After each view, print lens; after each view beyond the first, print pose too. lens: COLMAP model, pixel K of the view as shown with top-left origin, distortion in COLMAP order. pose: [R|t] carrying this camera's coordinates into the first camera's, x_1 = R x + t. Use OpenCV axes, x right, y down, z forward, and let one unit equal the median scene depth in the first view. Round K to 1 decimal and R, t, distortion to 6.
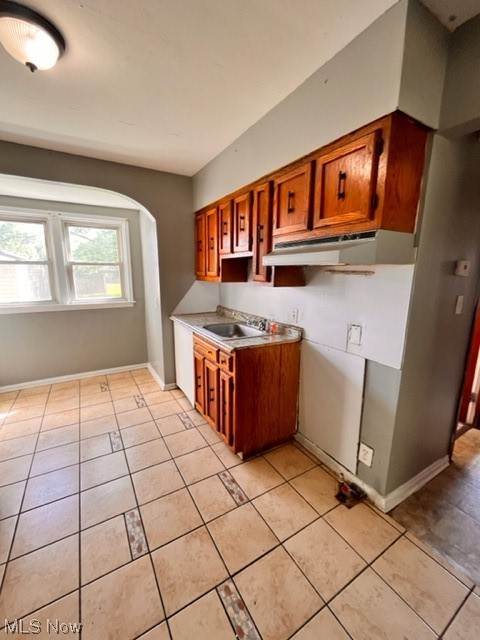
lens RADIAL K [[263.6, 0, 239.2], [0, 263.6, 321.5], [0, 0, 1]] dist [-0.001491, 0.000028]
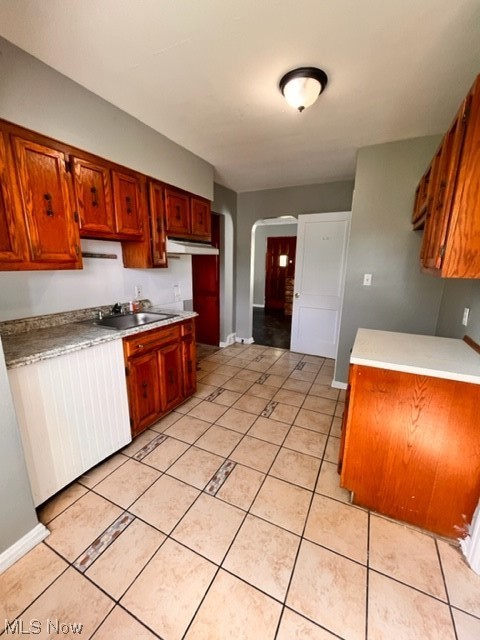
lens RADIAL K [[263.6, 0, 241.4], [0, 263.6, 322.5], [0, 0, 1]] dist [-0.001491, 0.000028]
pose [[-0.546809, -0.202102, 0.812499, -0.755579], [0.138199, 0.935331, 0.325663, -0.158432], [-0.825773, 0.290362, -0.483517, 0.867468]]
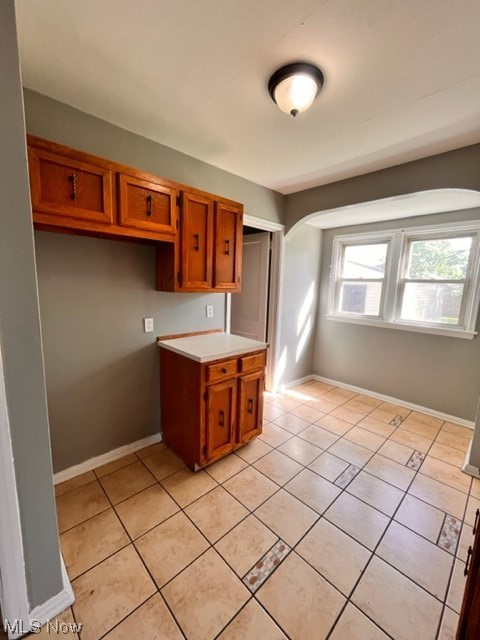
lens RADIAL K [[263.6, 0, 241.0], [0, 263.6, 320.8], [0, 0, 1]] dist [-0.001491, 0.000028]
pose [[0.230708, 0.141895, -0.962621, 0.166043], [-0.212814, 0.972716, 0.092378, -0.045625], [0.949465, 0.183547, 0.254611, 0.245650]]
